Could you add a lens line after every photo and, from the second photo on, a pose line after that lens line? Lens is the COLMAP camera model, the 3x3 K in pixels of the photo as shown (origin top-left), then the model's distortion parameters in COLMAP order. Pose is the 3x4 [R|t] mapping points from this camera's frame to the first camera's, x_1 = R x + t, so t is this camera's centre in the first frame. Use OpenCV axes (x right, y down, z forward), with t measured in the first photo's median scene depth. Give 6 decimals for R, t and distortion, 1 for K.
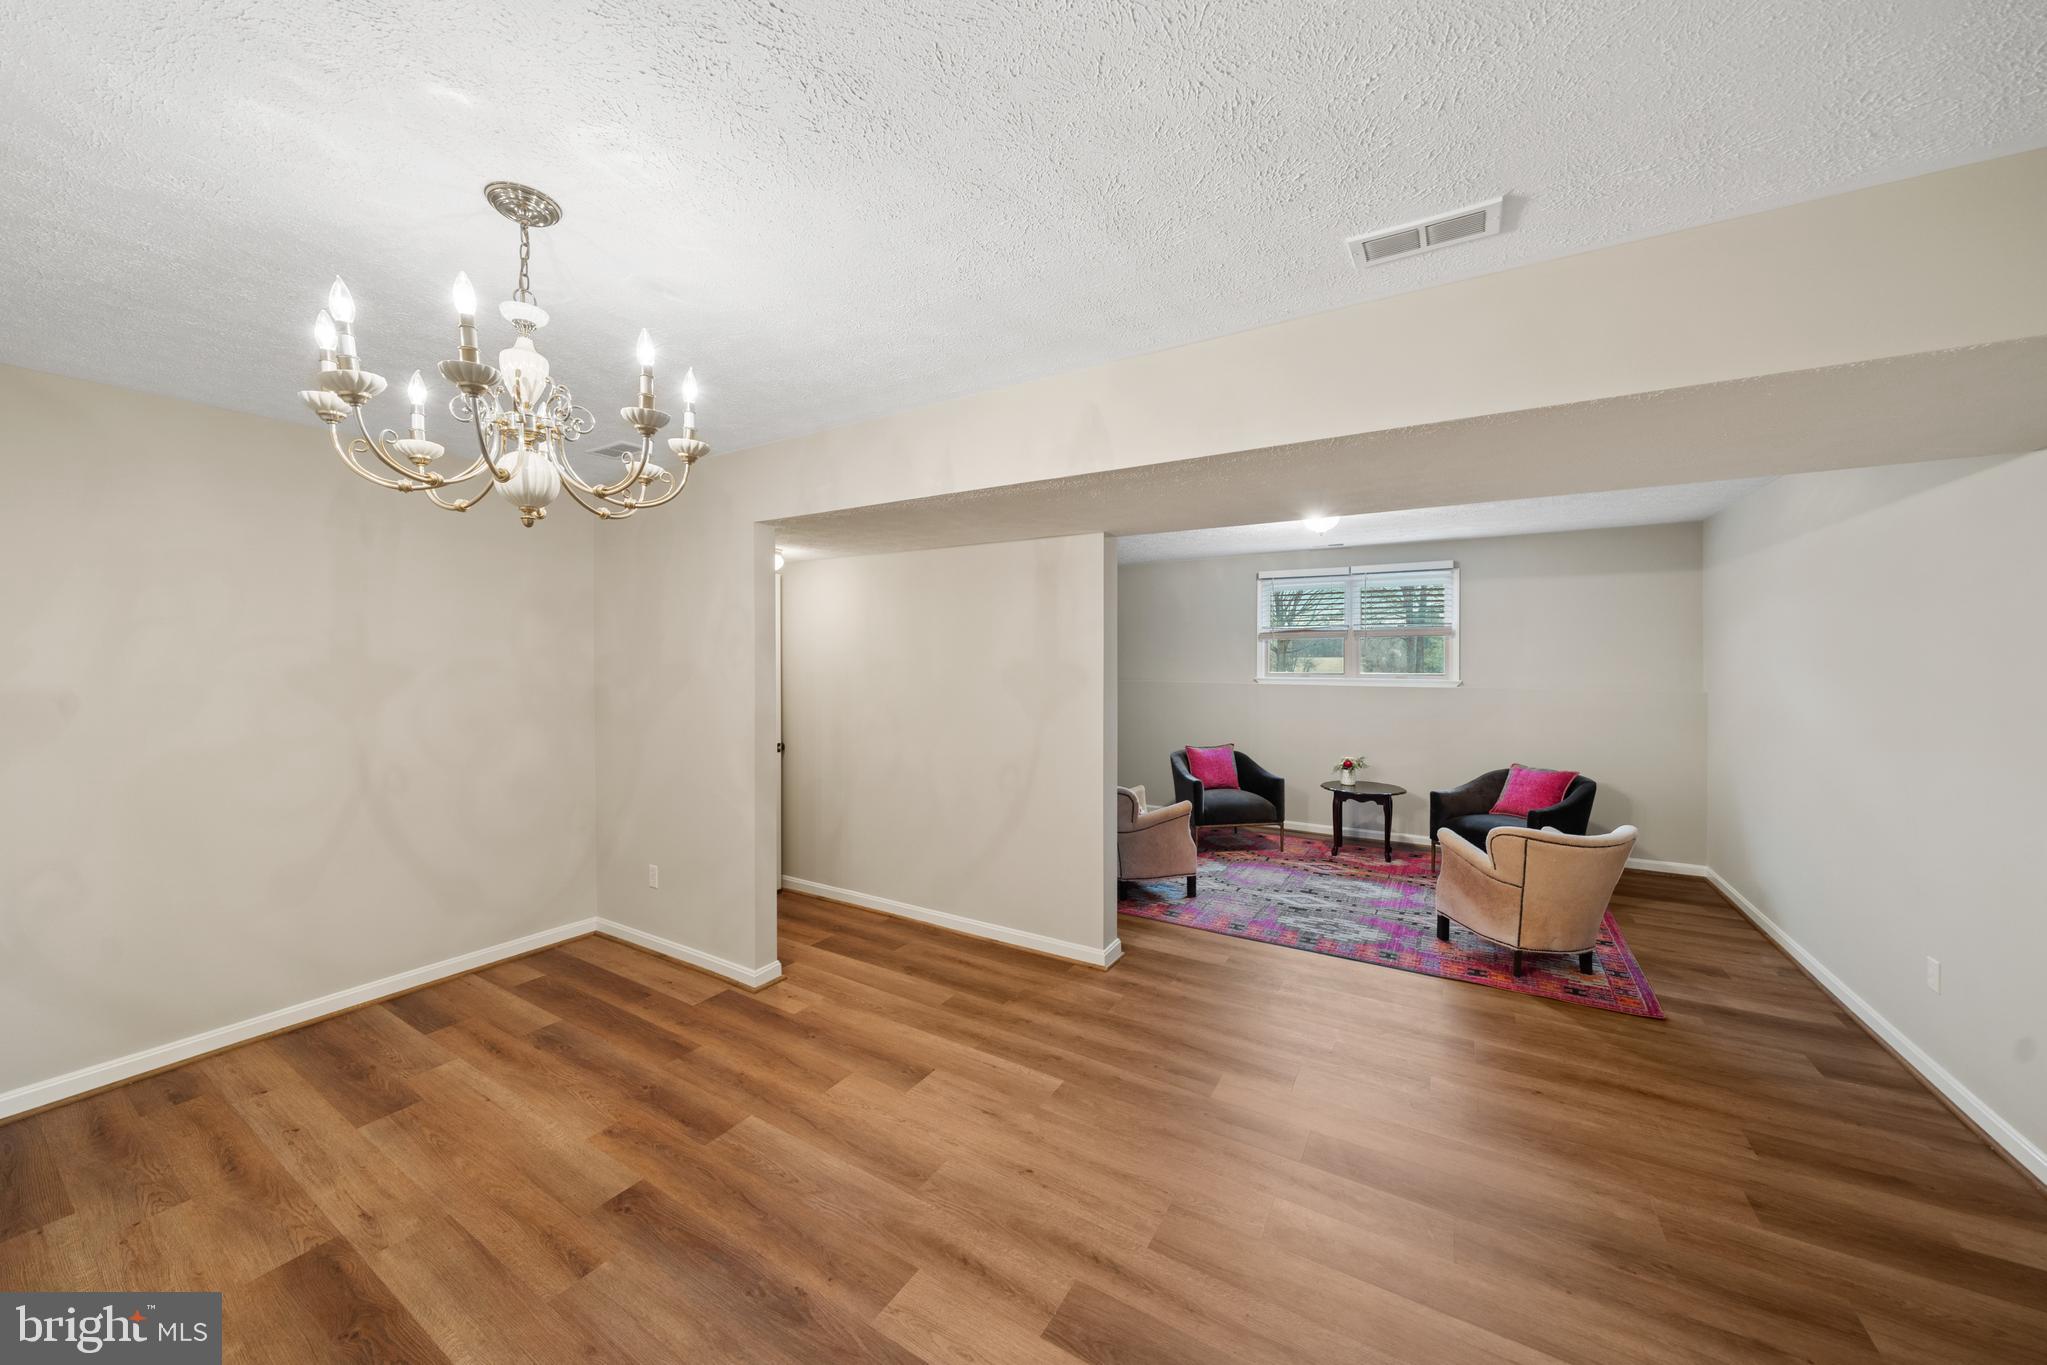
lens RADIAL K [[709.4, 0, 1024.1], [0, 709.4, 678.0], [0, 0, 1]] dist [-0.004523, -0.000315]
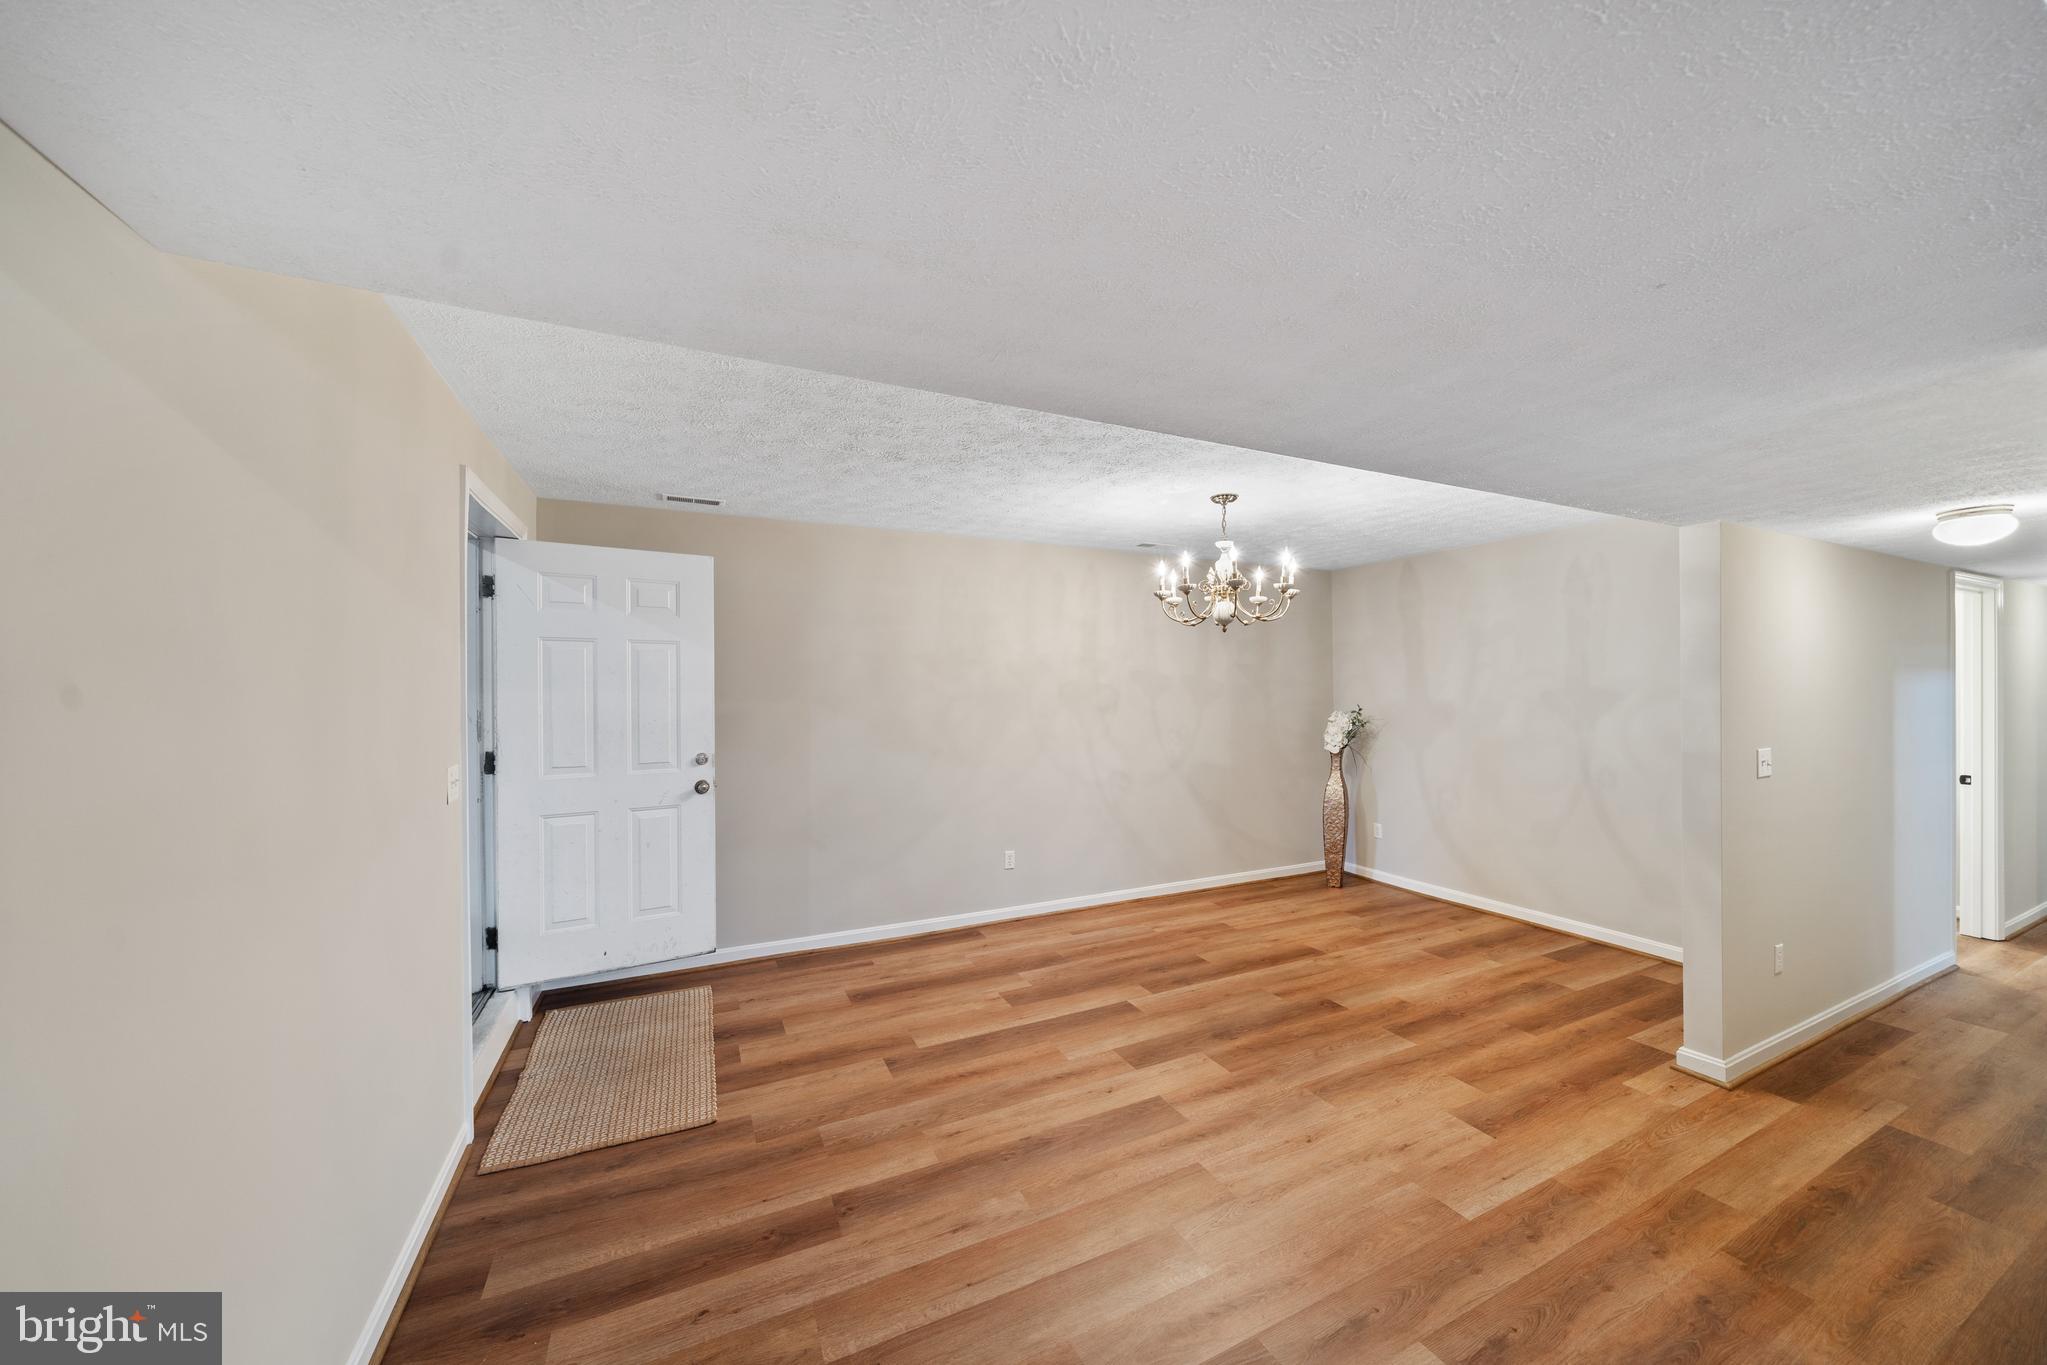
lens RADIAL K [[709.4, 0, 1020.3], [0, 709.4, 684.1], [0, 0, 1]] dist [-0.004523, -0.000315]
pose [[-0.541873, -0.002829, -0.840456, 1.040959], [-0.018237, 0.999798, 0.008392, -0.025821], [0.840263, 0.019875, -0.541815, 1.046894]]
